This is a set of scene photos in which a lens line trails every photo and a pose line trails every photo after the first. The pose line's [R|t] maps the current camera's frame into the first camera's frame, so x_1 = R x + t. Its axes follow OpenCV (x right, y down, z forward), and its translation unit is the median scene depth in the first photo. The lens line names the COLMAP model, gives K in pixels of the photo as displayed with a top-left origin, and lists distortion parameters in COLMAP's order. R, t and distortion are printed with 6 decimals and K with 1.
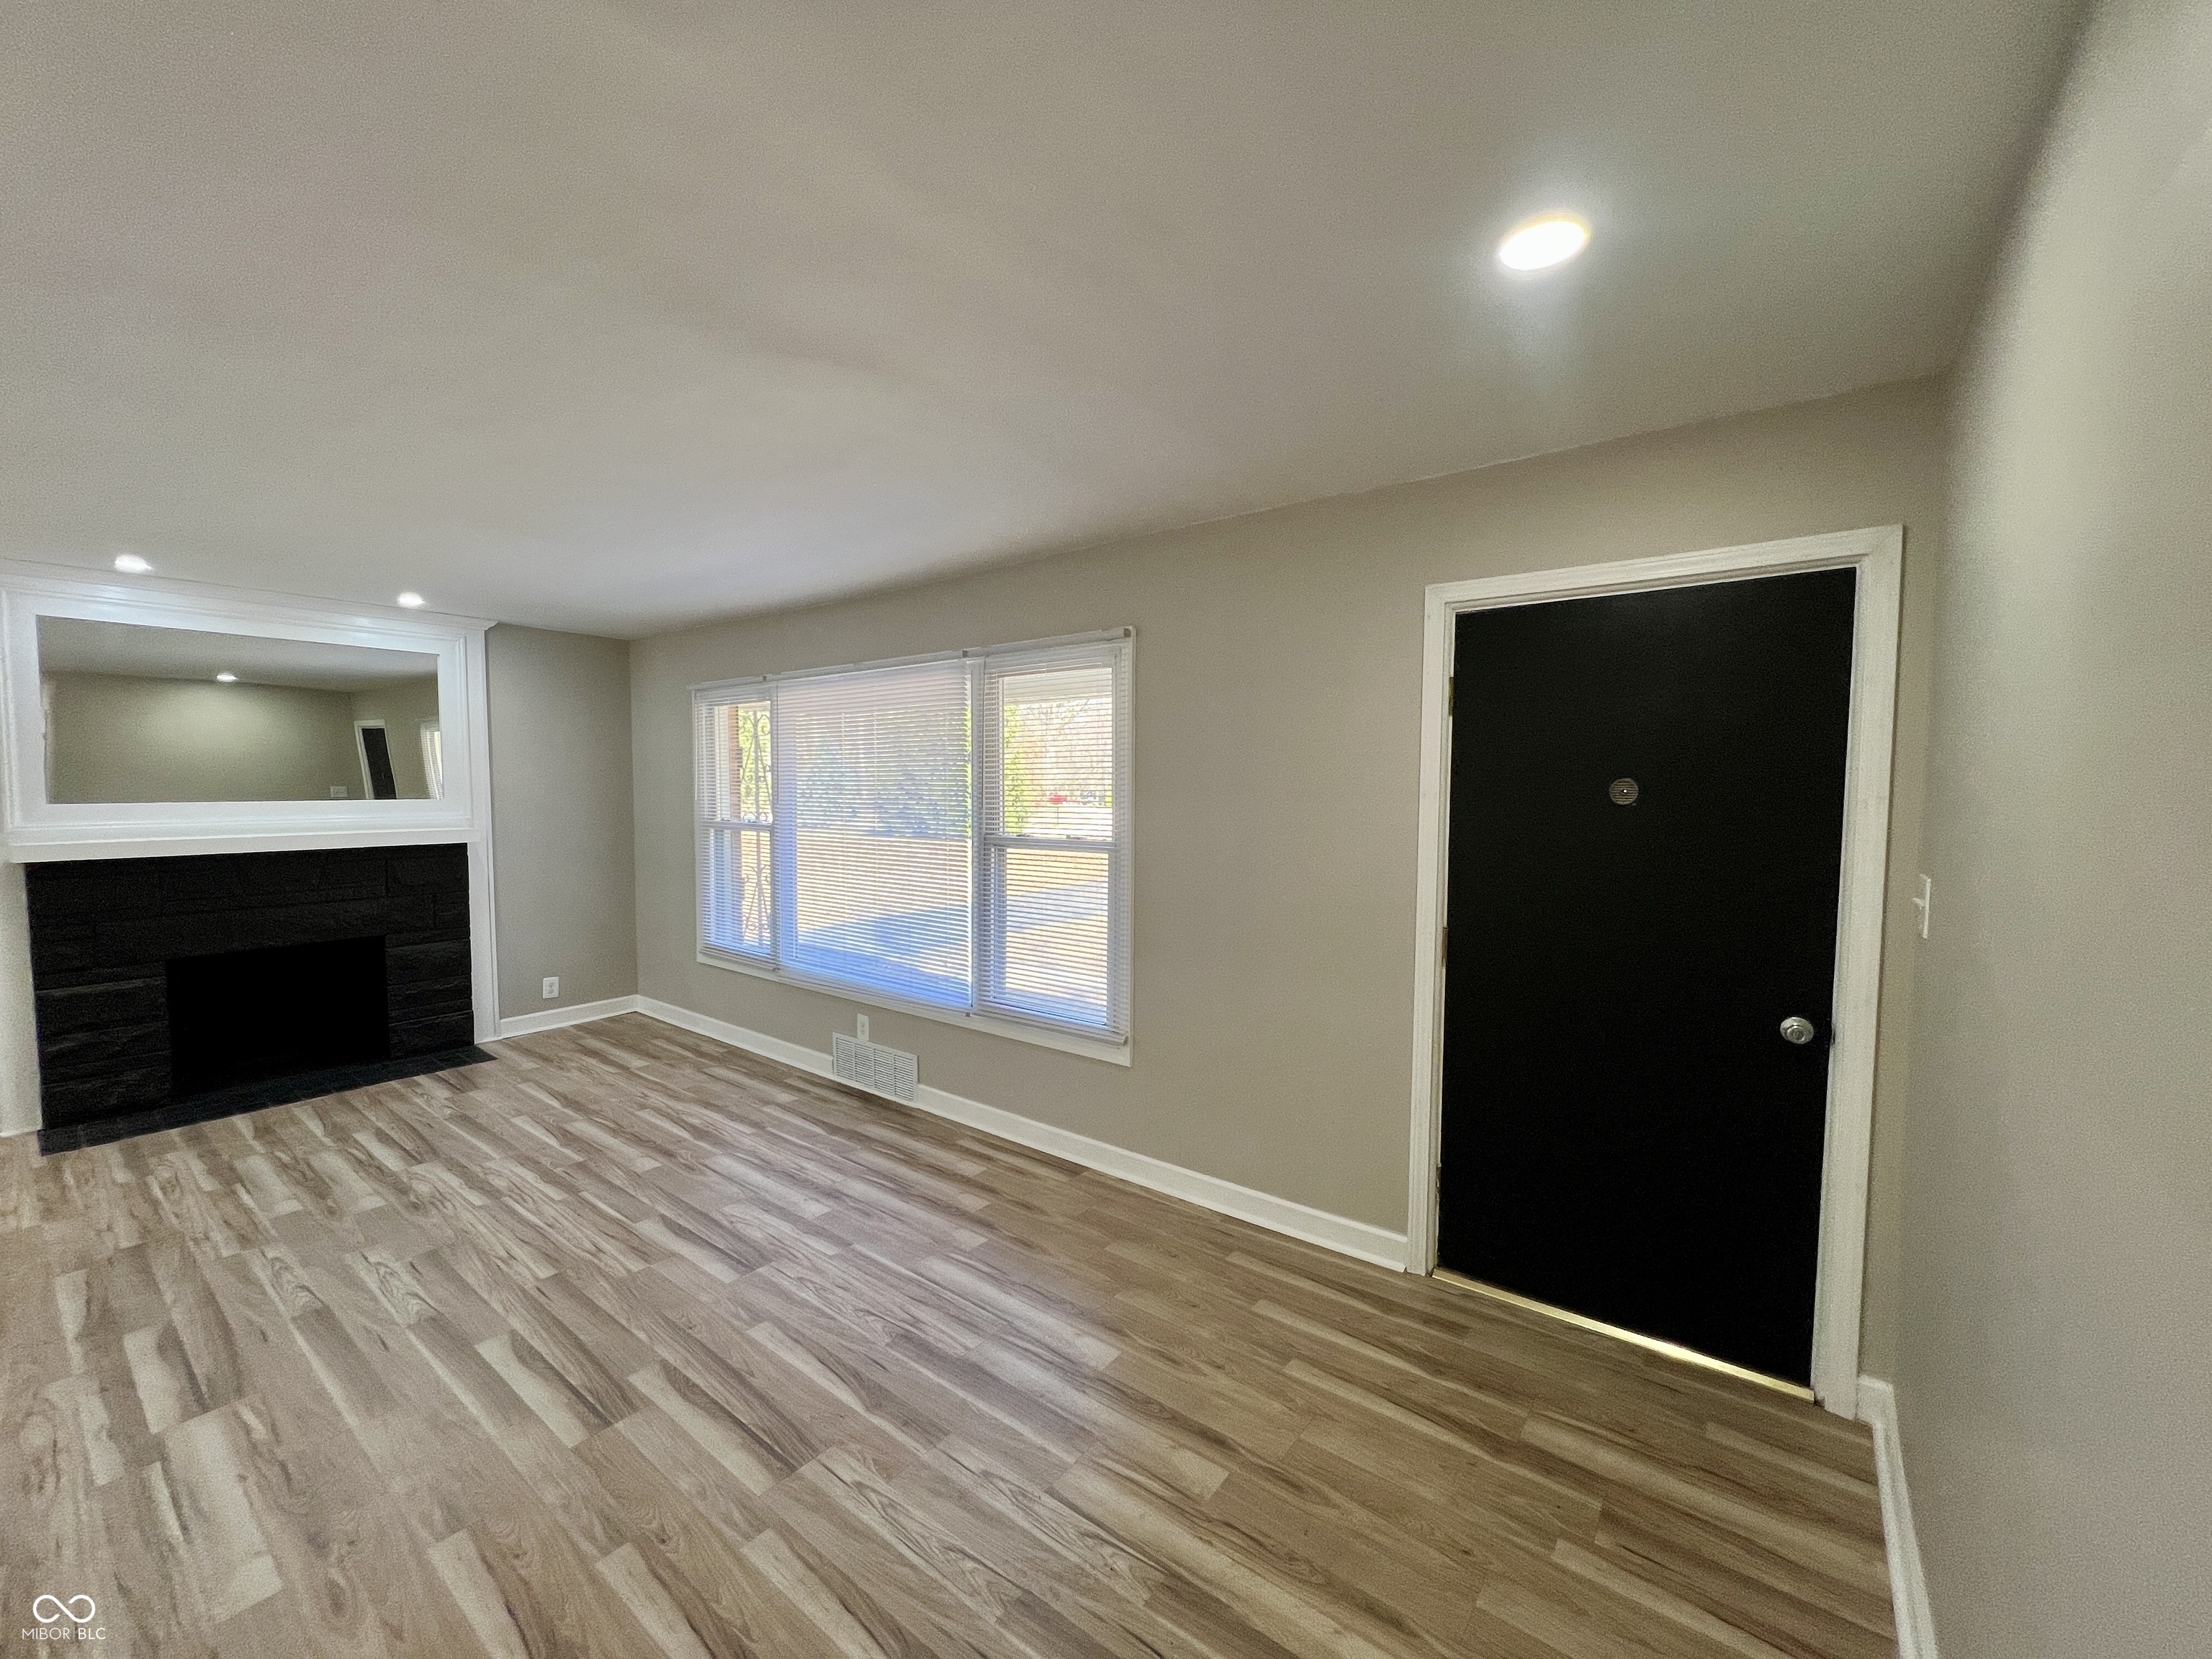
lens RADIAL K [[891.4, 0, 1098.9], [0, 891.4, 829.7], [0, 0, 1]] dist [-0.004312, 0.002071]
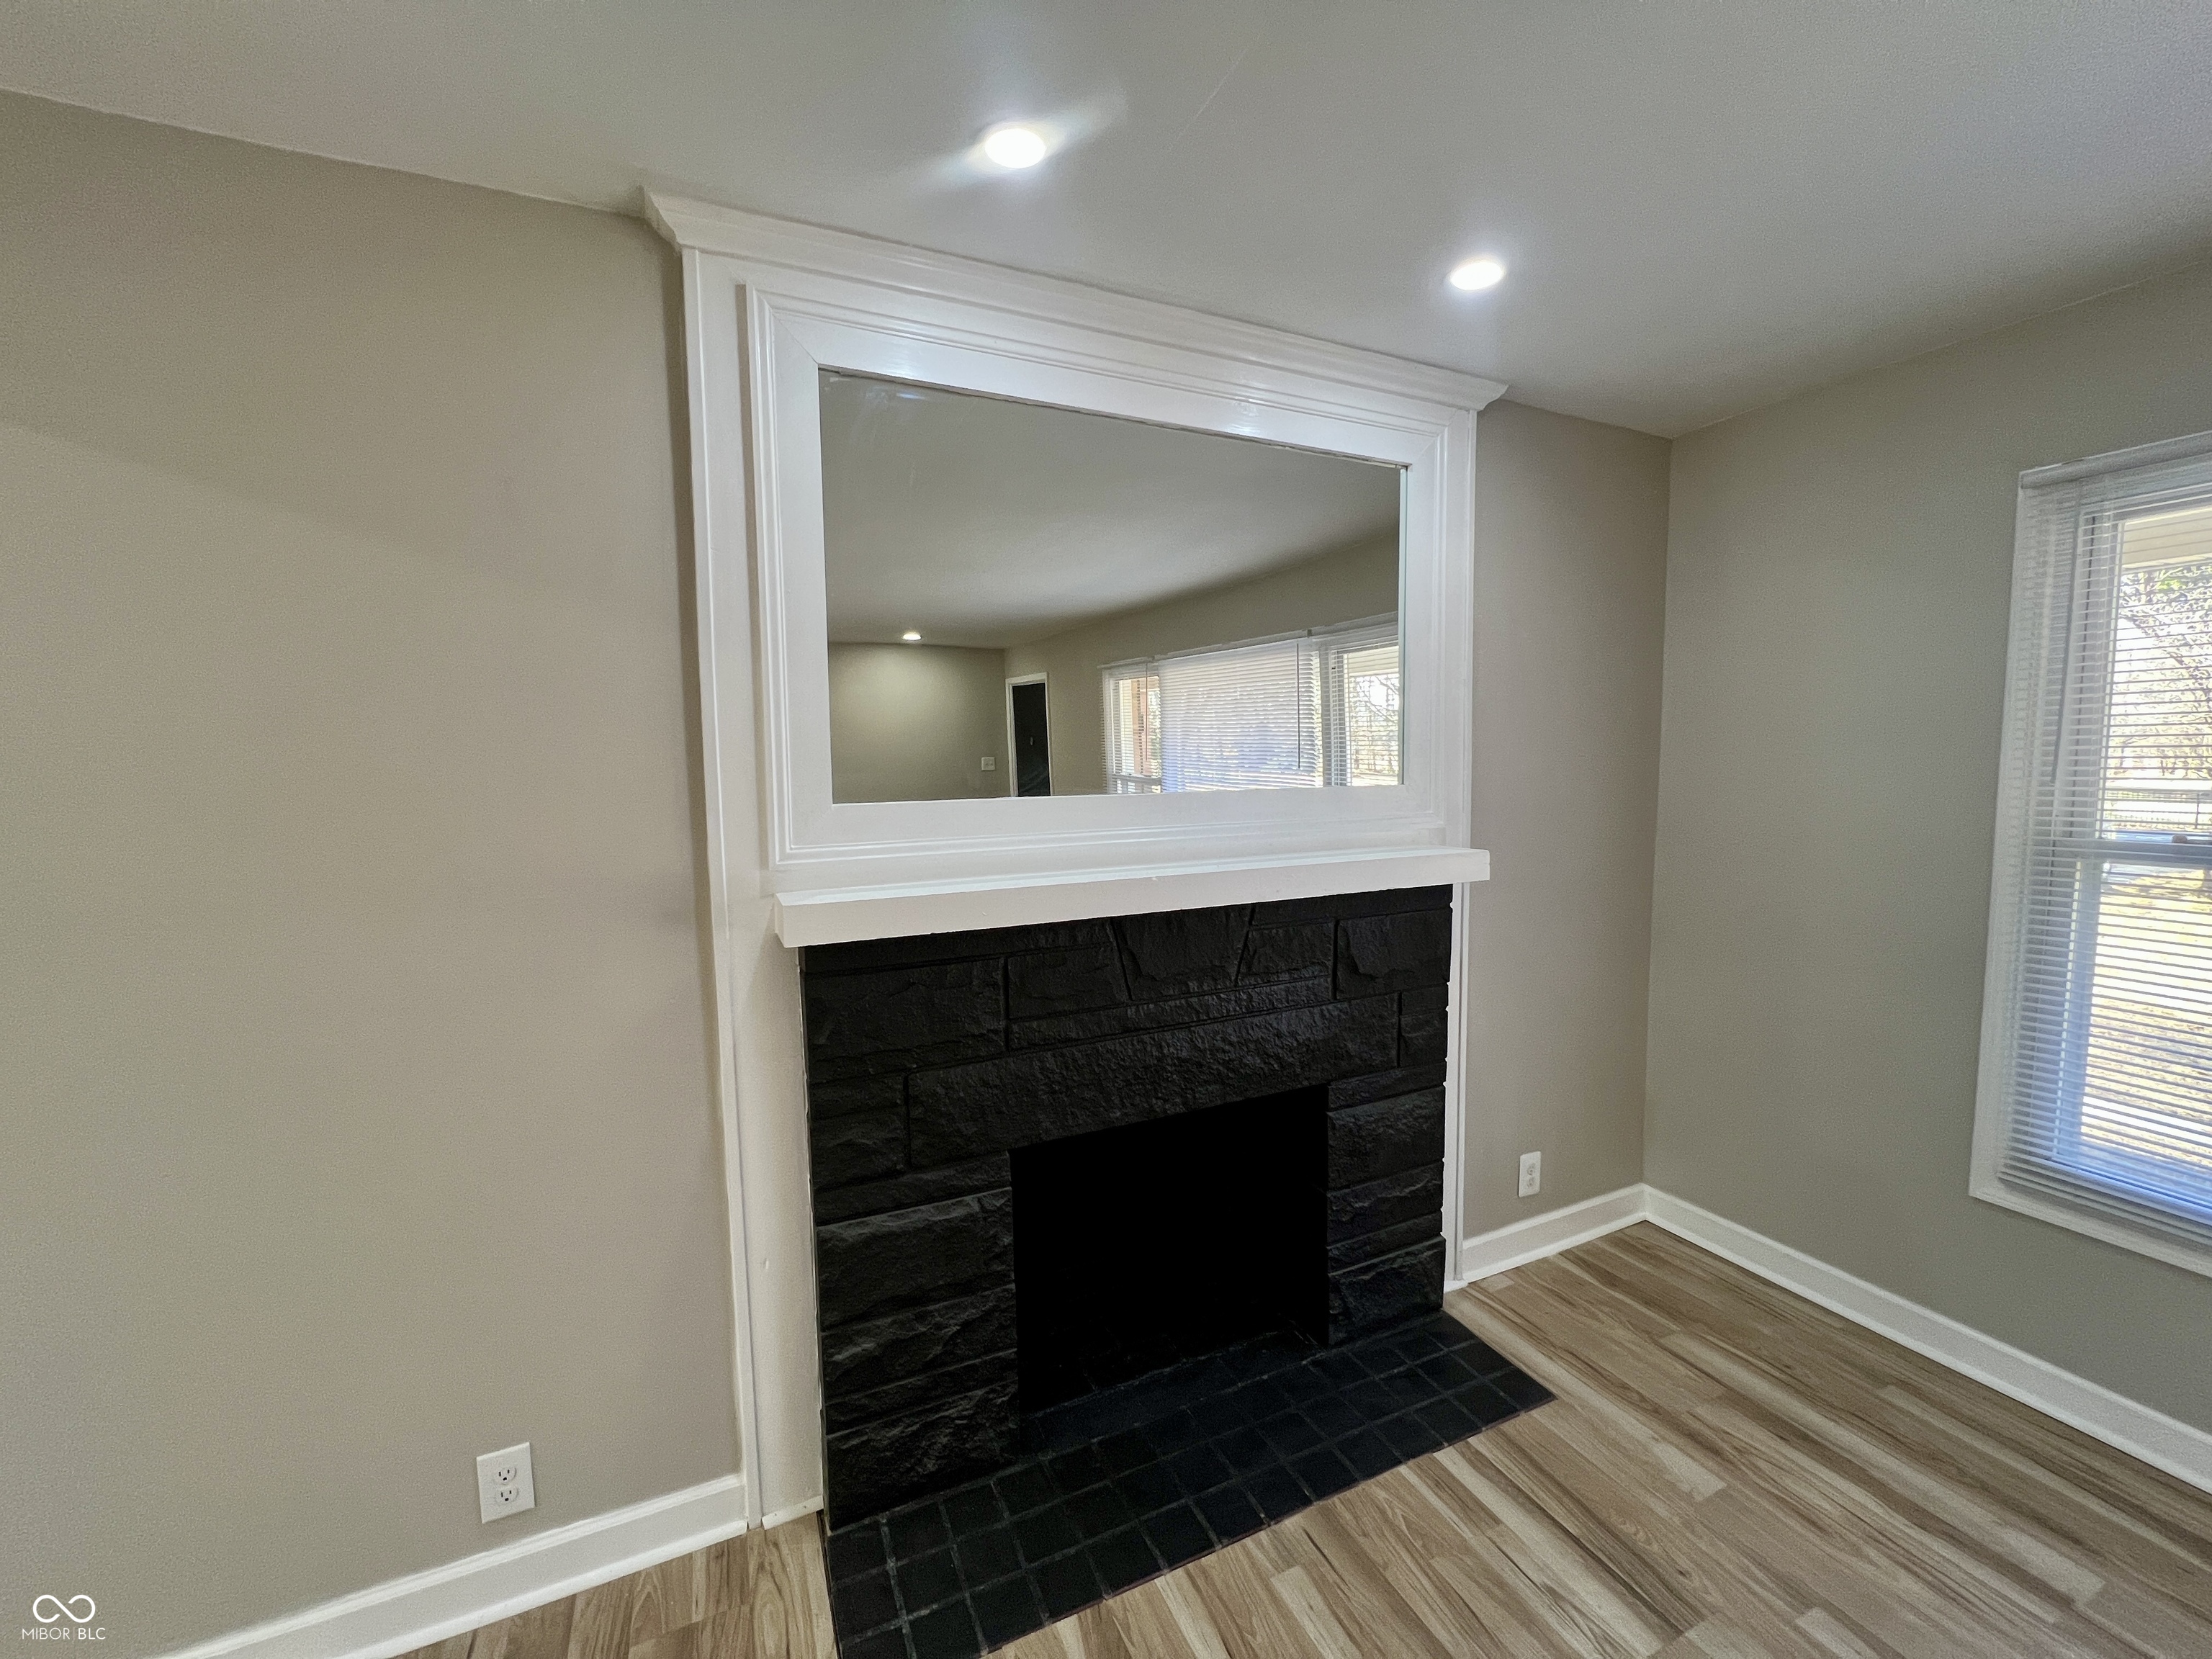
lens RADIAL K [[891.4, 0, 1099.5], [0, 891.4, 828.8], [0, 0, 1]] dist [-0.004312, 0.002071]
pose [[0.879768, 0.023386, -0.474829, -0.824091], [-0.008852, 0.999422, 0.032823, -0.031255], [0.475322, -0.024674, 0.879466, 0.649228]]
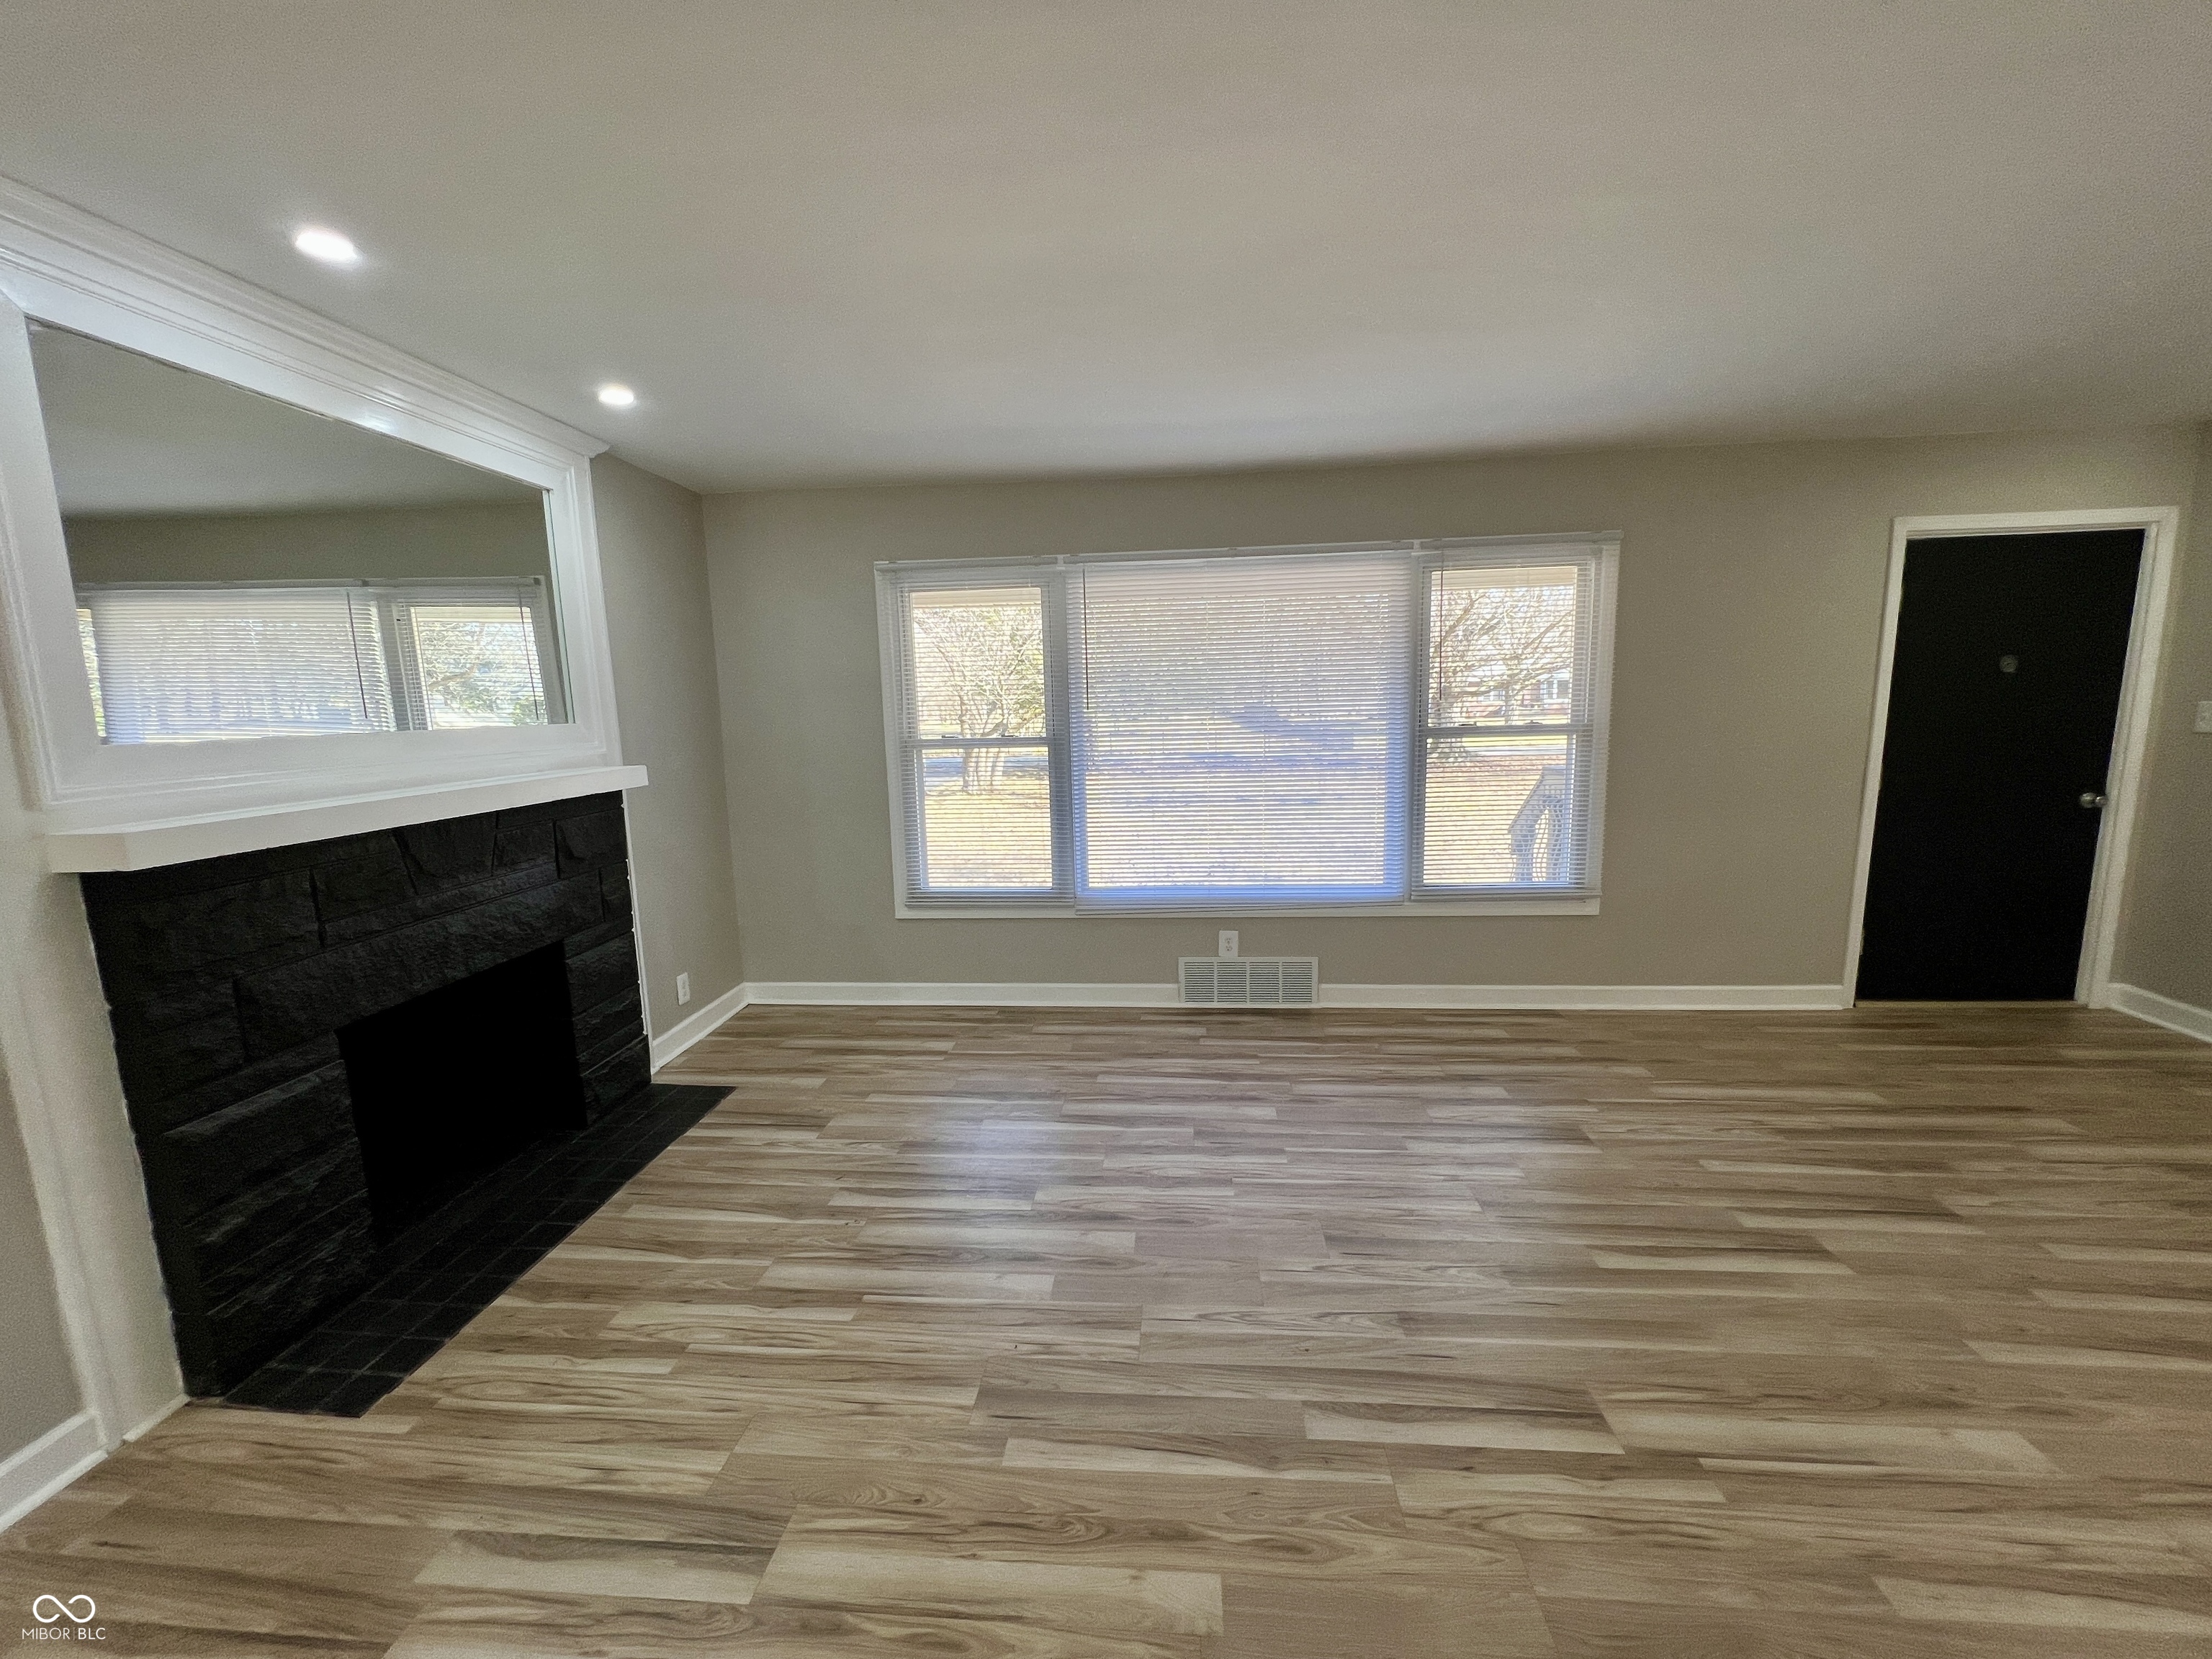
lens RADIAL K [[891.4, 0, 1118.4], [0, 891.4, 829.9], [0, 0, 1]] dist [-0.004312, 0.002071]
pose [[0.839877, -0.103640, 0.532791, -0.952931], [0.056717, 0.992985, 0.103751, -0.002692], [-0.539806, -0.056920, 0.839863, 0.308836]]
